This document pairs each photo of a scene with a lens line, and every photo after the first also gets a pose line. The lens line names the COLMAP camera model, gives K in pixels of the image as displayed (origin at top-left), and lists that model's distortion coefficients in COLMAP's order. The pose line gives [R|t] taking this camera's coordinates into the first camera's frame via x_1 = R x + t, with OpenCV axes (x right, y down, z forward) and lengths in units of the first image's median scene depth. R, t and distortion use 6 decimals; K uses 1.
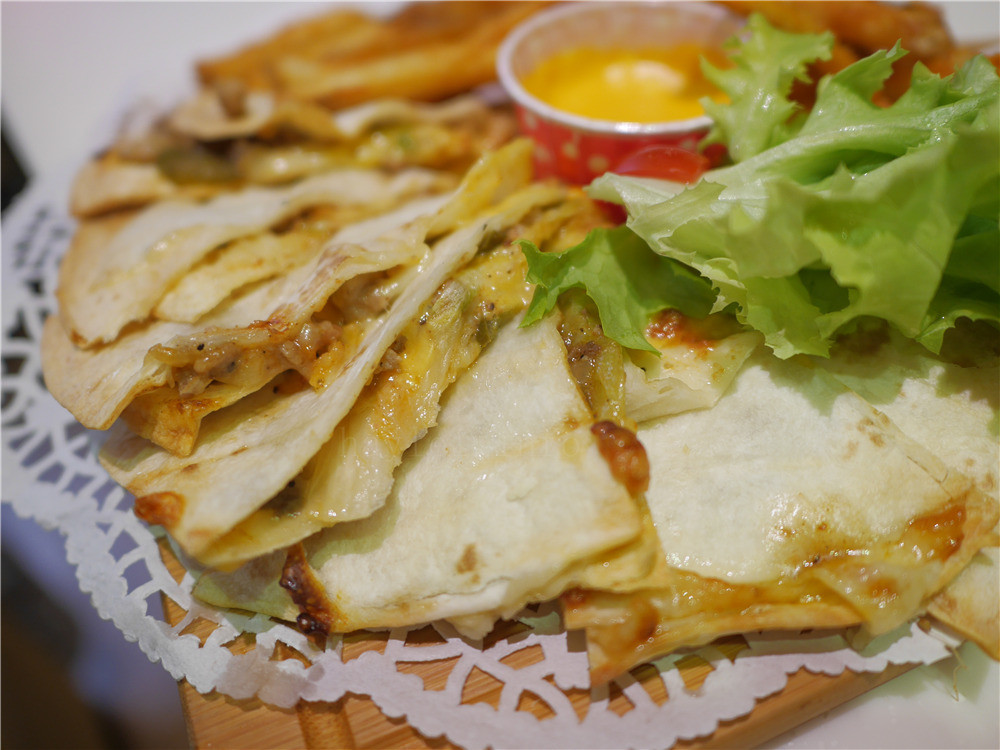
lens RADIAL K [[850.5, 0, 504.3], [0, 850.5, 370.9], [0, 0, 1]] dist [-0.054458, 0.008904]
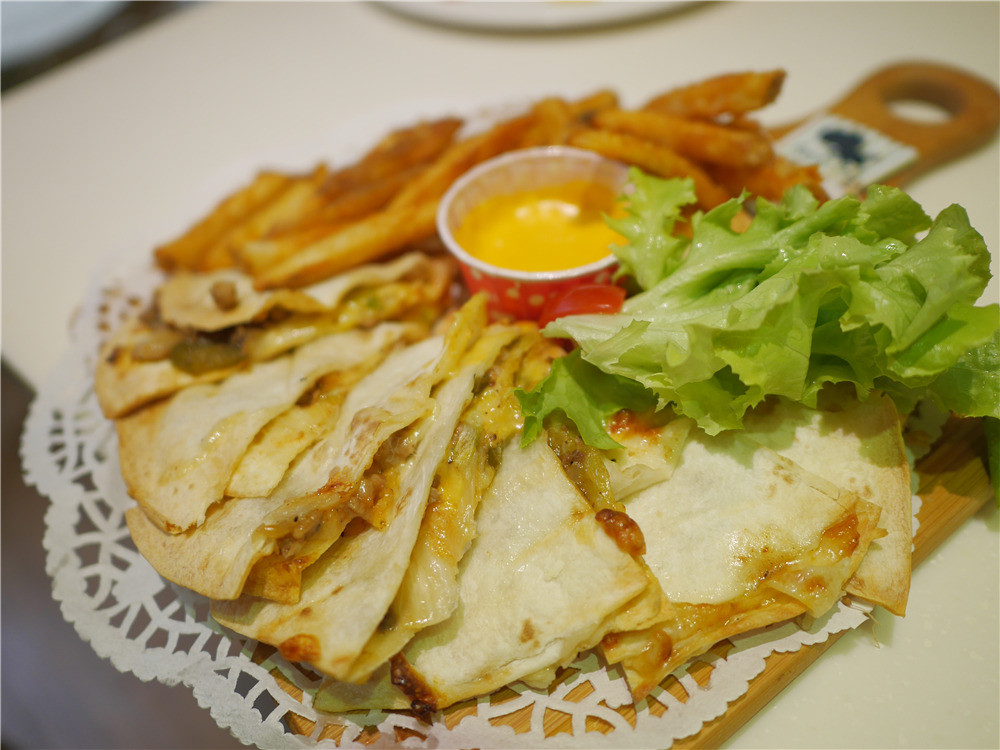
lens RADIAL K [[850.5, 0, 504.3], [0, 850.5, 370.9], [0, 0, 1]] dist [-0.054458, 0.008904]
pose [[0.970791, -0.190107, 0.146370, -0.185805], [0.195756, 0.980332, -0.025072, -0.149537], [-0.138725, 0.052992, 0.988912, -0.332908]]
